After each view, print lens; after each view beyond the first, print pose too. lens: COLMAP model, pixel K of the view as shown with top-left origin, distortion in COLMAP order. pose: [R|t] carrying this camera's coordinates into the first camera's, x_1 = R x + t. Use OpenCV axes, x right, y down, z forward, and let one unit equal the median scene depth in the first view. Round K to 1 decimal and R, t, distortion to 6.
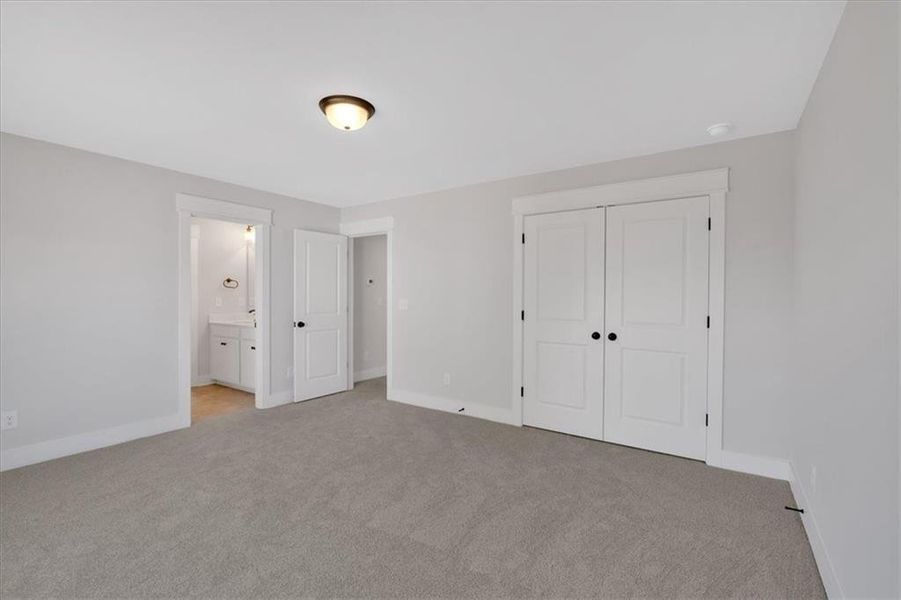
lens RADIAL K [[405.3, 0, 452.6], [0, 405.3, 294.5], [0, 0, 1]] dist [-0.008909, 0.003613]
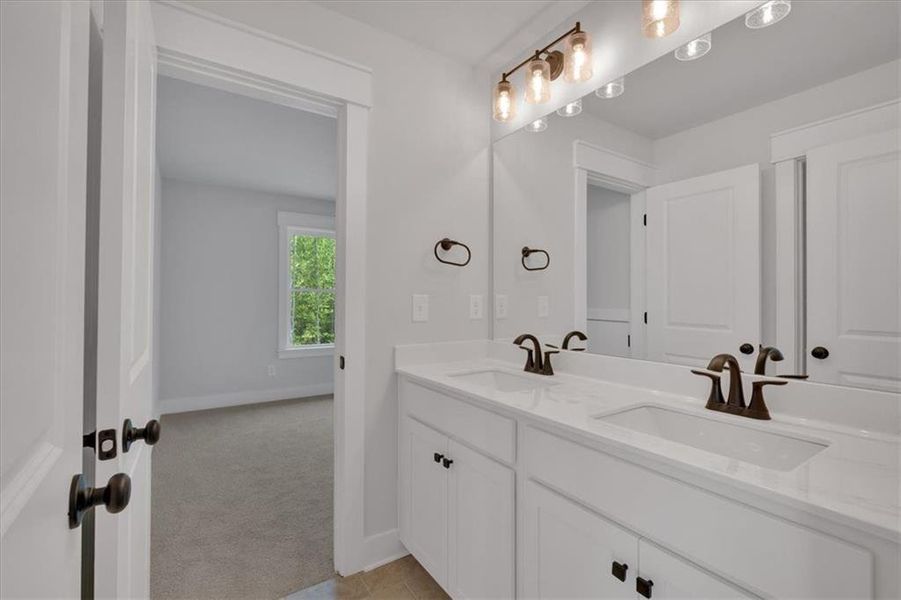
lens RADIAL K [[405.3, 0, 449.0], [0, 405.3, 297.5], [0, 0, 1]] dist [-0.008909, 0.003613]
pose [[0.929961, 0.010413, -0.367512, -0.435268], [-0.007872, 0.999934, 0.008414, 0.007398], [0.367575, -0.004931, 0.929981, 0.699476]]
